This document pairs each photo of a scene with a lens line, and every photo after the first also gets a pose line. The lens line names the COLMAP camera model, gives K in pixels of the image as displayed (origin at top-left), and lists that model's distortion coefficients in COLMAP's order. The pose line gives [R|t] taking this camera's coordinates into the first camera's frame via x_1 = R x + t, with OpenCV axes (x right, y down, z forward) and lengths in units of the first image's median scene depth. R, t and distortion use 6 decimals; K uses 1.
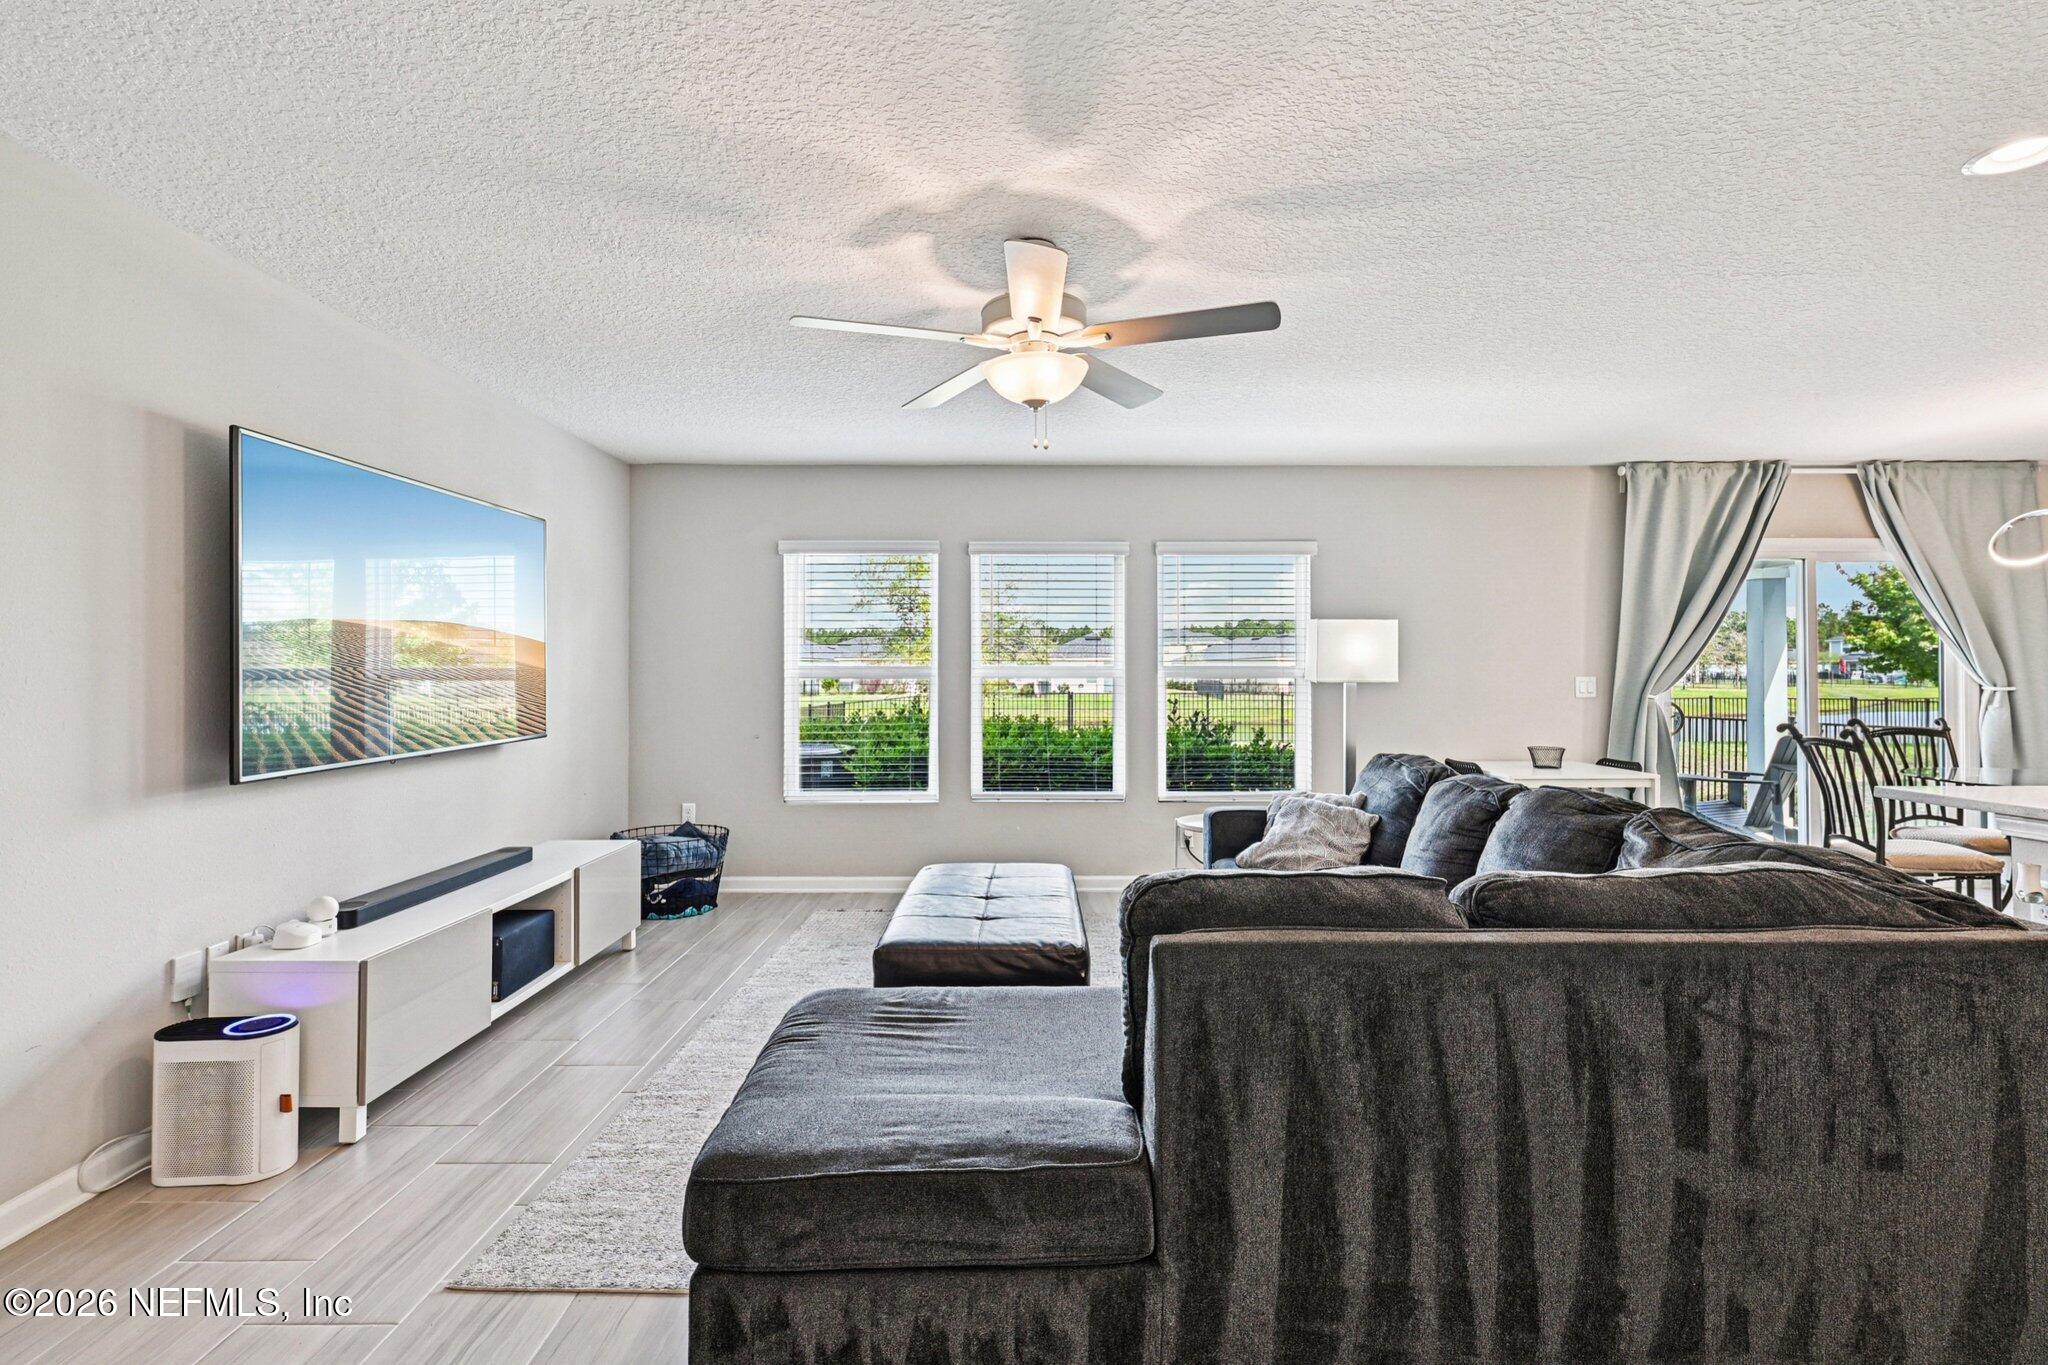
lens RADIAL K [[955.5, 0, 1024.0], [0, 955.5, 660.4], [0, 0, 1]] dist [-0.001307, -0.000973]
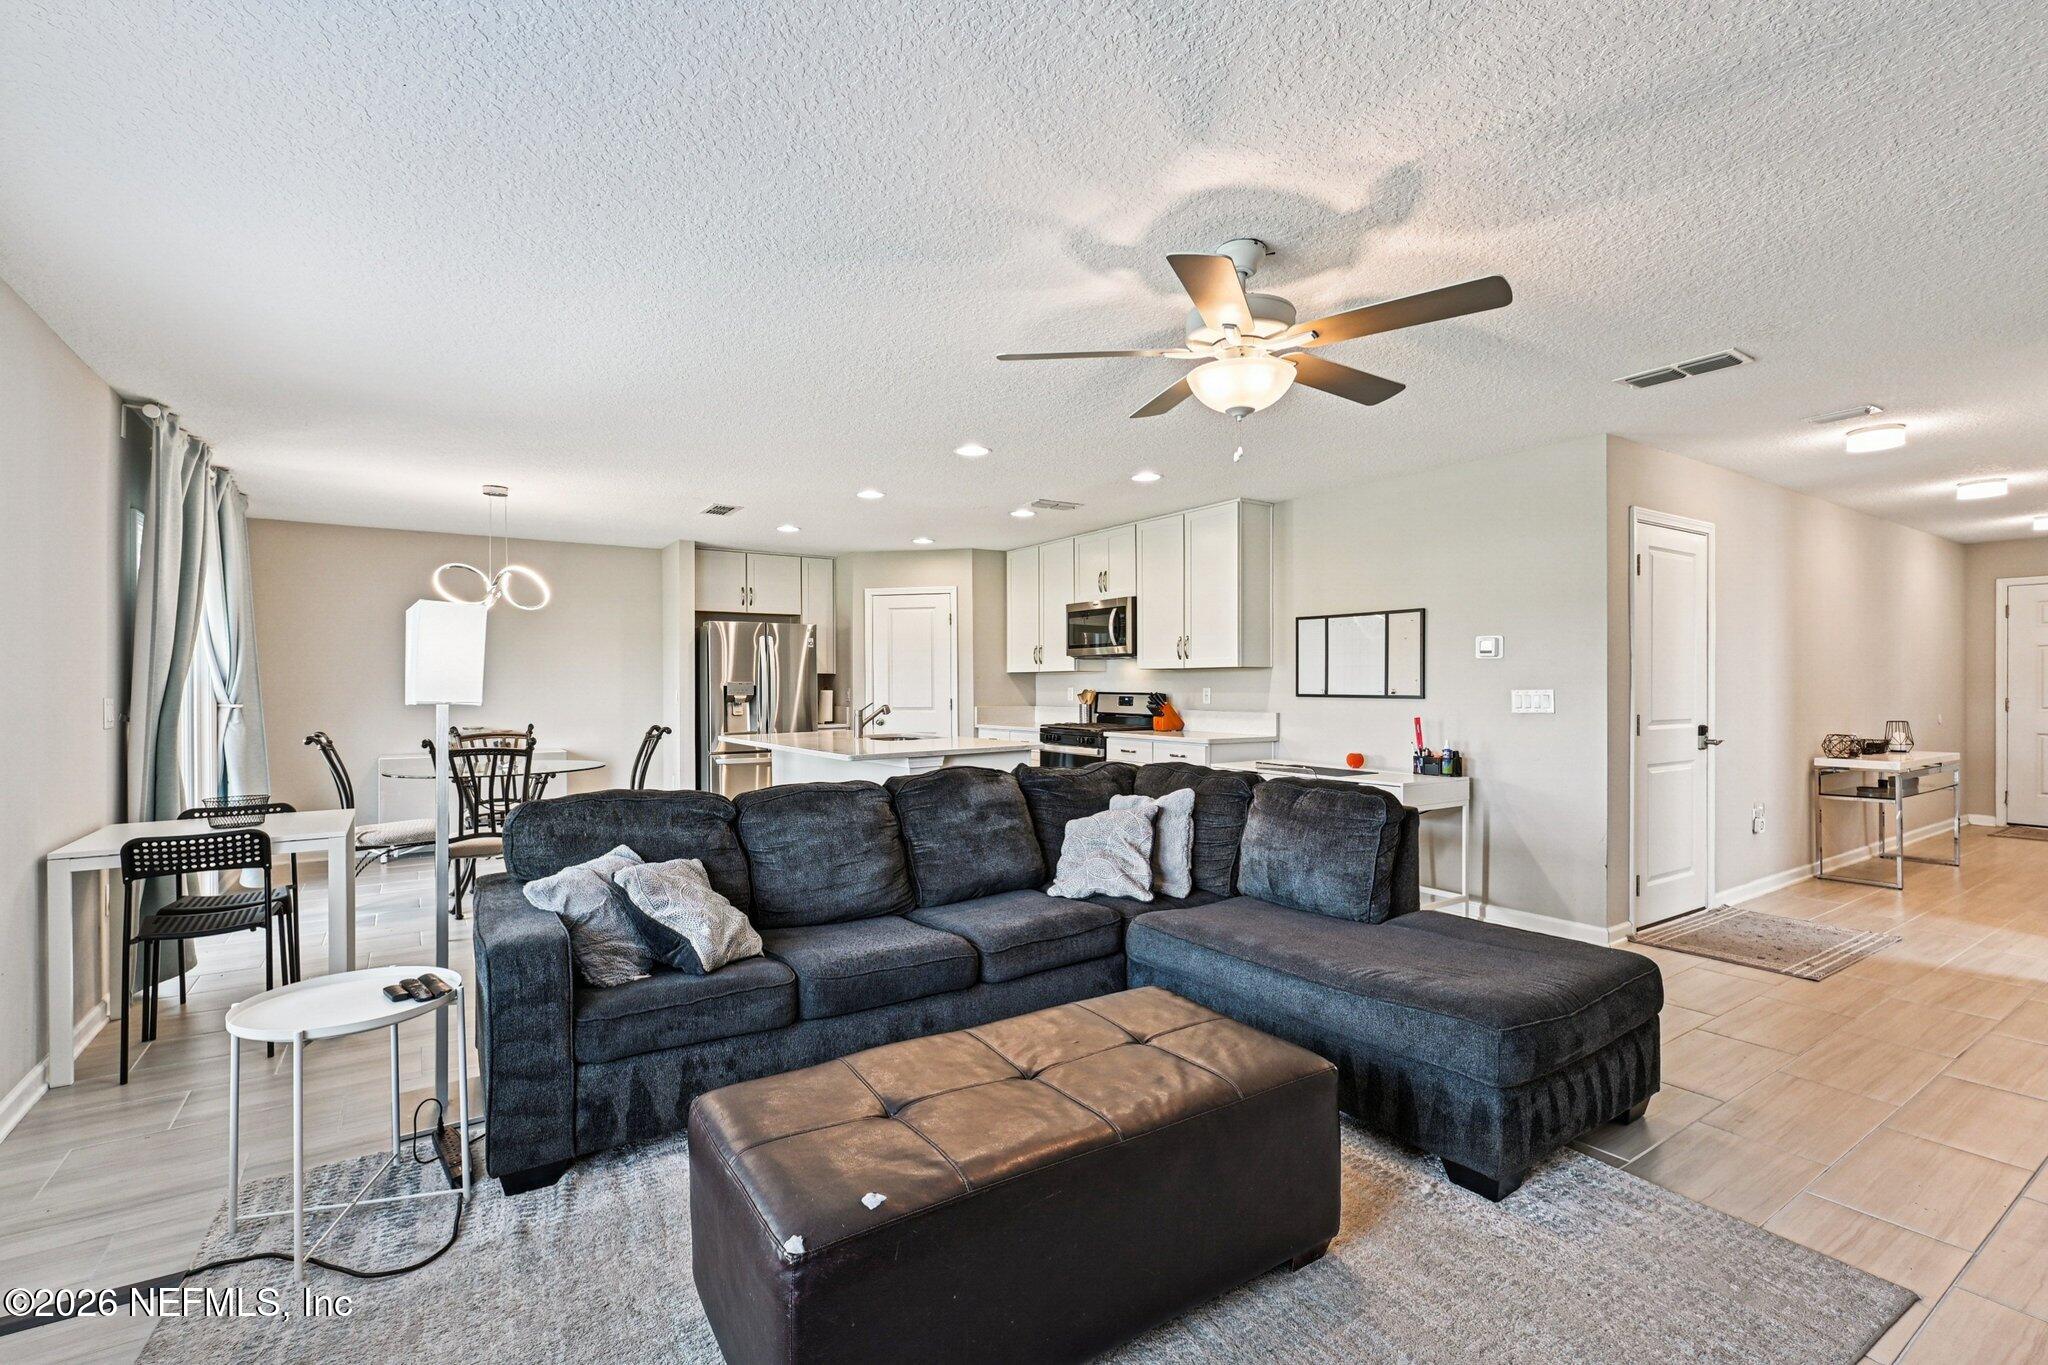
lens RADIAL K [[919.5, 0, 1032.5], [0, 919.5, 692.4], [0, 0, 1]] dist [0.000391, -0.000419]
pose [[-0.557551, -0.002437, 0.830139, -0.325055], [-0.005370, 0.999985, -0.000671, 0.011552], [-0.830126, -0.004832, -0.557555, 0.842279]]
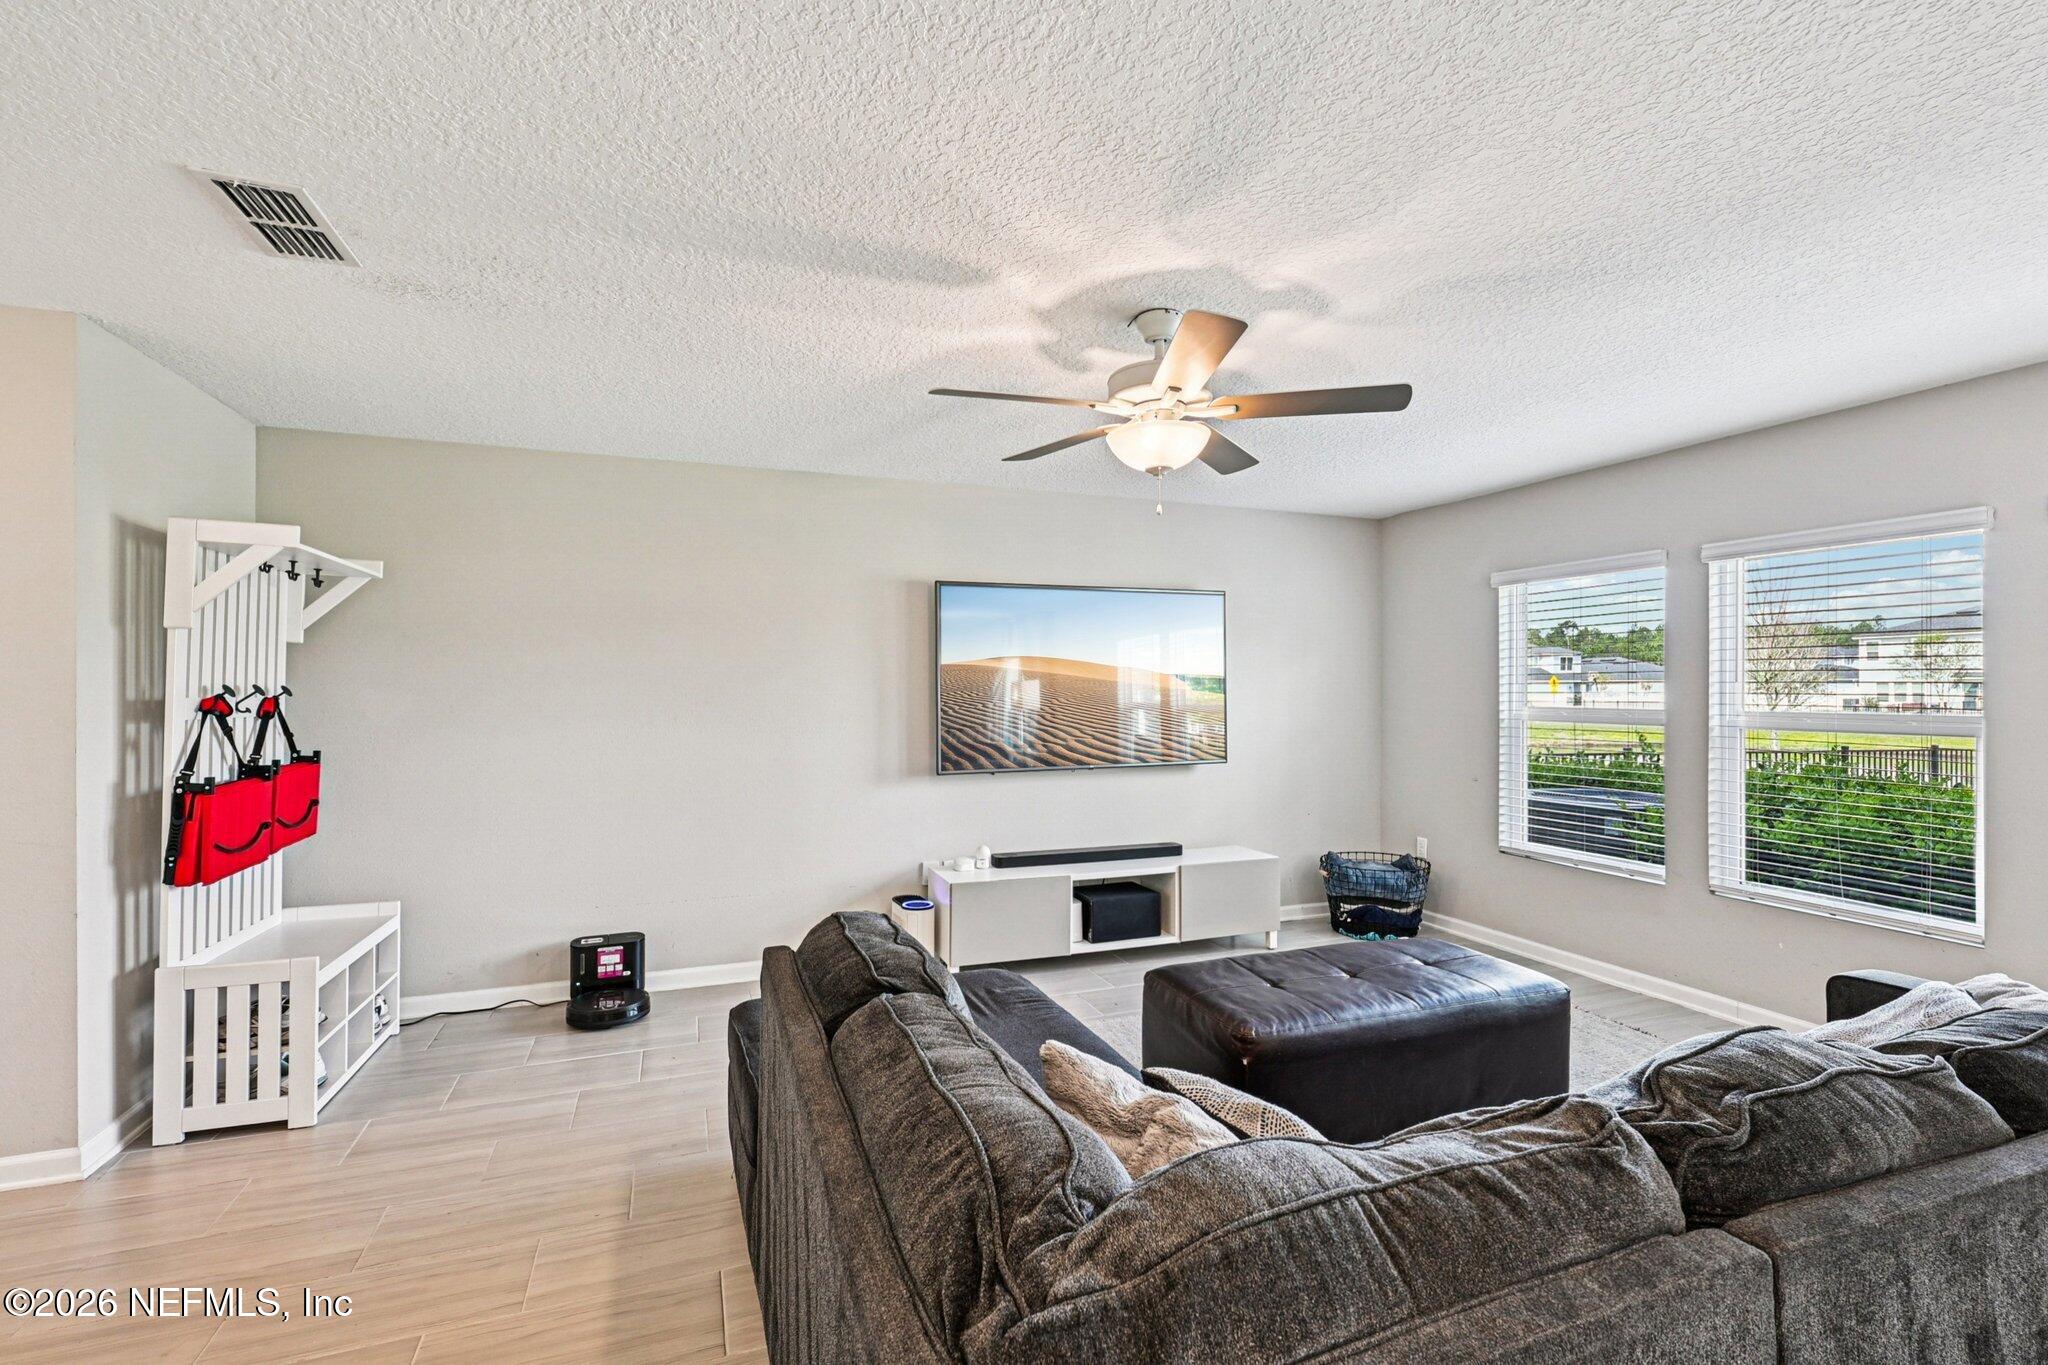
lens RADIAL K [[919.5, 0, 1039.9], [0, 919.5, 681.4], [0, 0, 1]] dist [0.000391, -0.000419]
pose [[0.364231, -0.006468, -0.931286, 0.431522], [0.011258, 0.999933, -0.002541, -0.021271], [0.931241, -0.009558, 0.364279, 0.257934]]
